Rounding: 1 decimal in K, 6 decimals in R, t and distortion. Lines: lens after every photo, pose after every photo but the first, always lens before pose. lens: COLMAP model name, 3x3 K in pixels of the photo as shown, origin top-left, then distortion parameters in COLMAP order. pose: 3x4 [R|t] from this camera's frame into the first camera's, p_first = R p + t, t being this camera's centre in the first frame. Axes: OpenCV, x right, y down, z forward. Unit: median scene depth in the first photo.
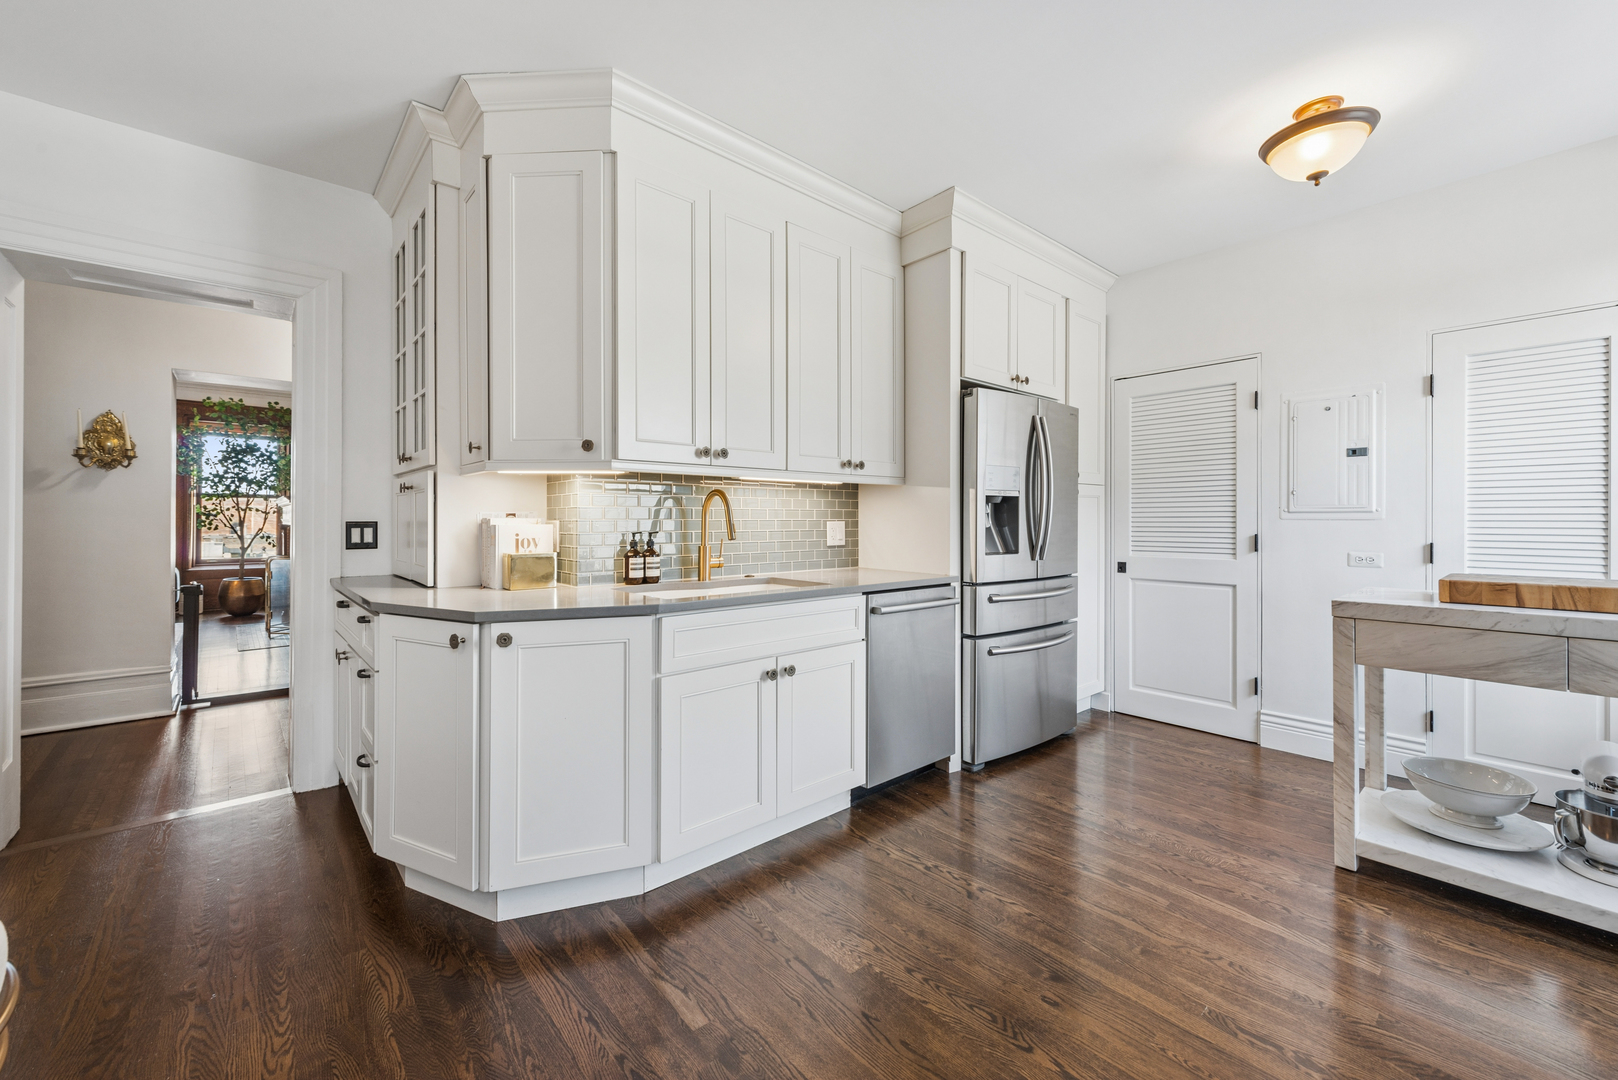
lens RADIAL K [[644.0, 0, 809.0], [0, 644.0, 540.0], [0, 0, 1]] dist [-0.000046, -0.000174]
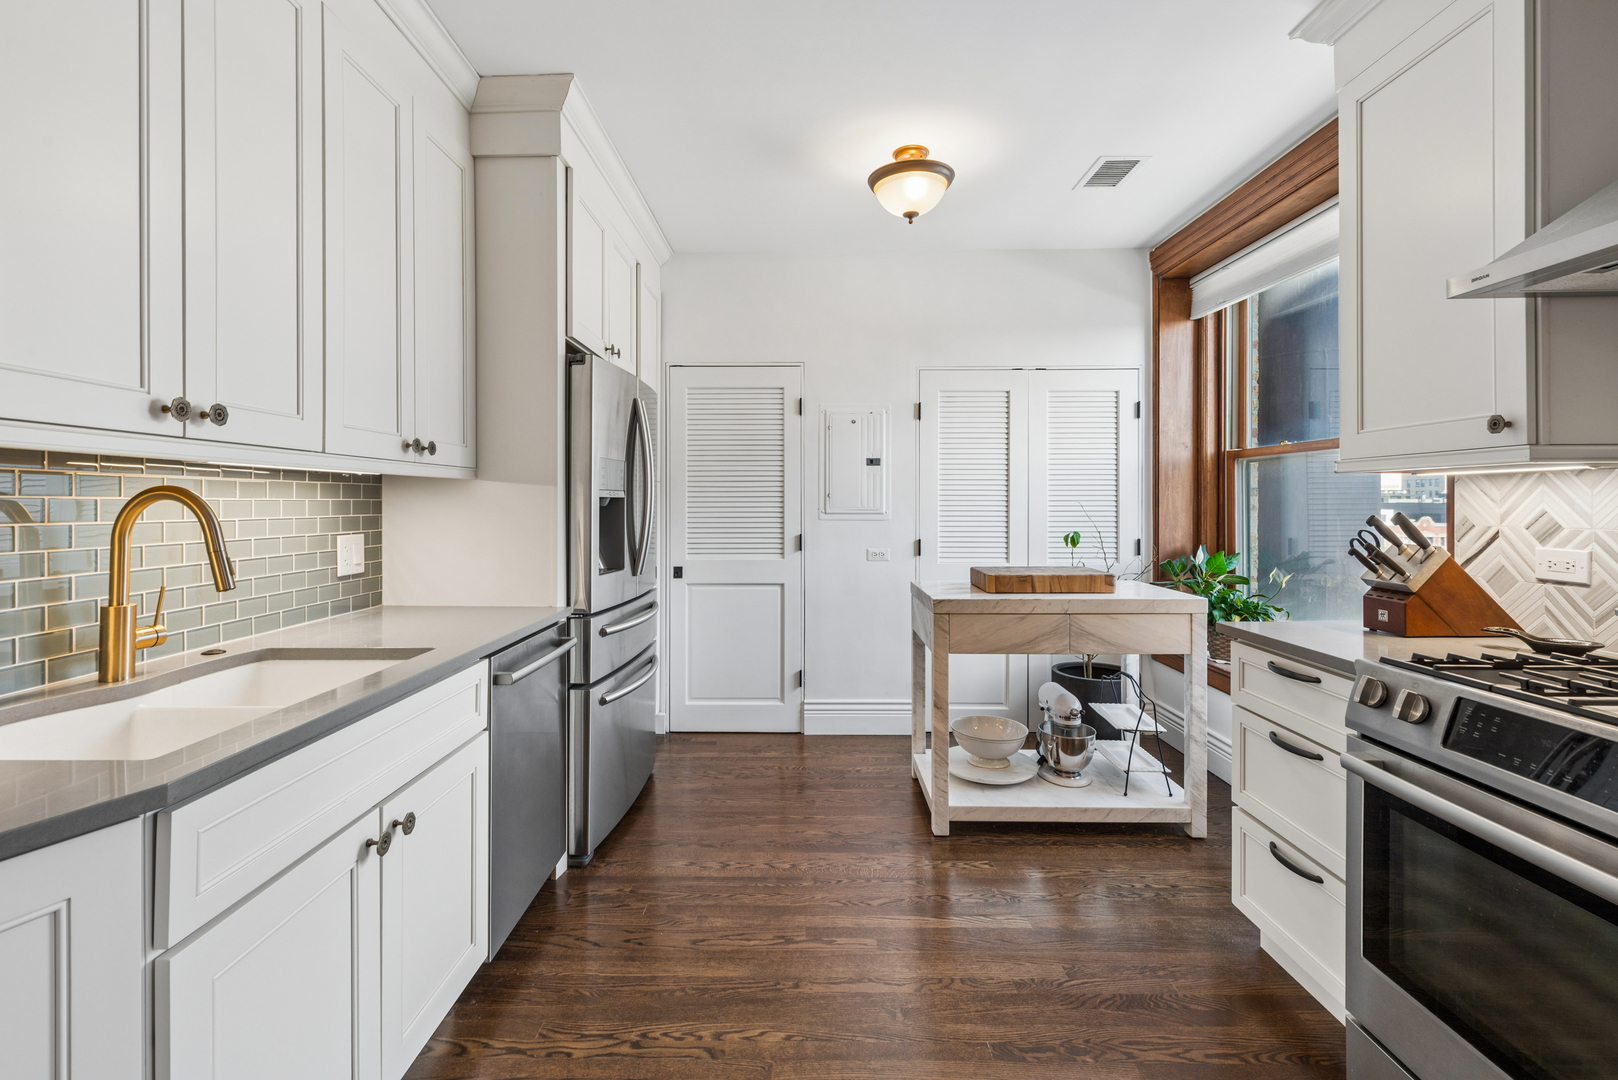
lens RADIAL K [[712.0, 0, 796.6], [0, 712.0, 518.6], [0, 0, 1]] dist [0.014694, -0.008531]
pose [[0.667359, -0.014133, 0.744602, -0.200416], [0.022167, 0.999754, -0.000891, -0.038385], [-0.744406, 0.017100, 0.667508, 0.263955]]
